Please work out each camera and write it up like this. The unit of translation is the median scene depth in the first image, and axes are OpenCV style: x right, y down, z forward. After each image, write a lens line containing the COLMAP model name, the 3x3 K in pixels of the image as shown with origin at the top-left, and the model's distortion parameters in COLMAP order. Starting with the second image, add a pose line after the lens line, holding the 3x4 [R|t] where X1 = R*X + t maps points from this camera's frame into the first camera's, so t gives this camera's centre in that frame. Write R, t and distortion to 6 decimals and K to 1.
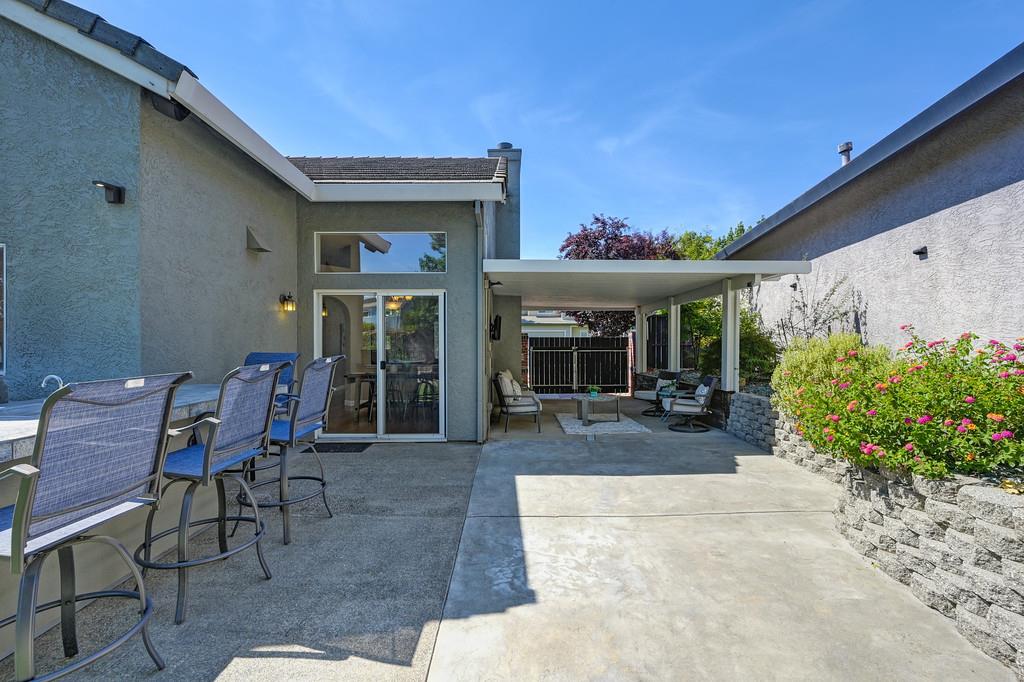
lens RADIAL K [[432.4, 0, 513.5], [0, 432.4, 343.4], [0, 0, 1]] dist [-0.002007, 0.000209]
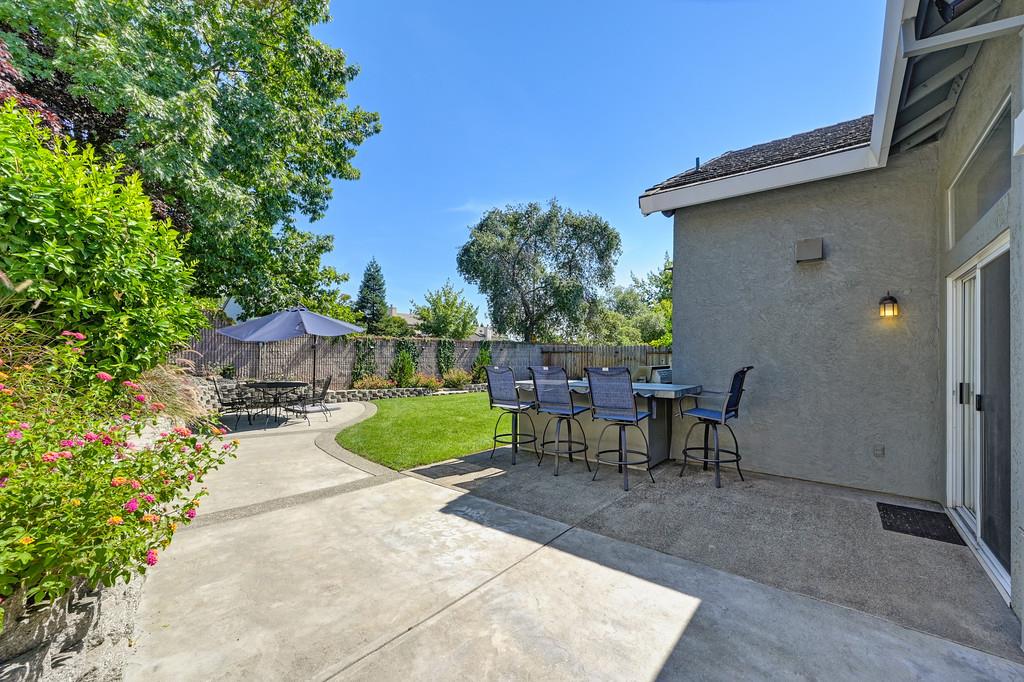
lens RADIAL K [[406.8, 0, 521.8], [0, 406.8, 348.3], [0, 0, 1]] dist [-0.005220, 0.000533]
pose [[-0.630990, -0.011162, -0.775711, 0.535451], [-0.003455, 0.999927, -0.011578, -0.009236], [0.775784, -0.004625, -0.630982, 1.116584]]
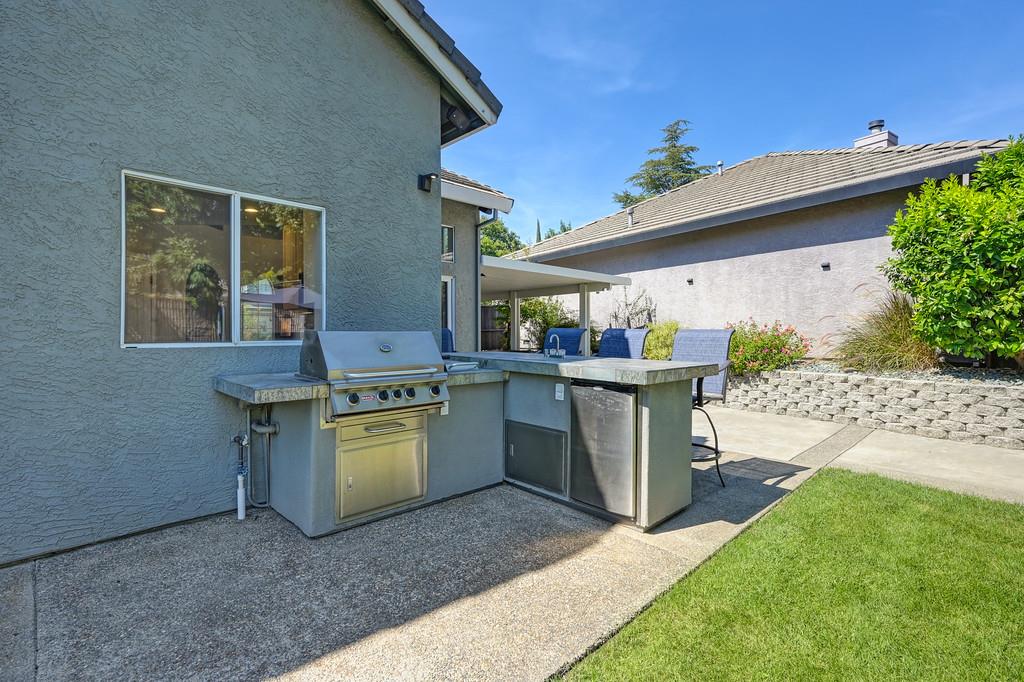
lens RADIAL K [[474.3, 0, 515.3], [0, 474.3, 334.7], [0, 0, 1]] dist [-0.004636, -0.000066]
pose [[0.729083, 0.001121, 0.684425, -1.156097], [-0.001609, 0.999999, 0.000076, 0.038586], [-0.684424, -0.001157, 0.729084, -0.051684]]
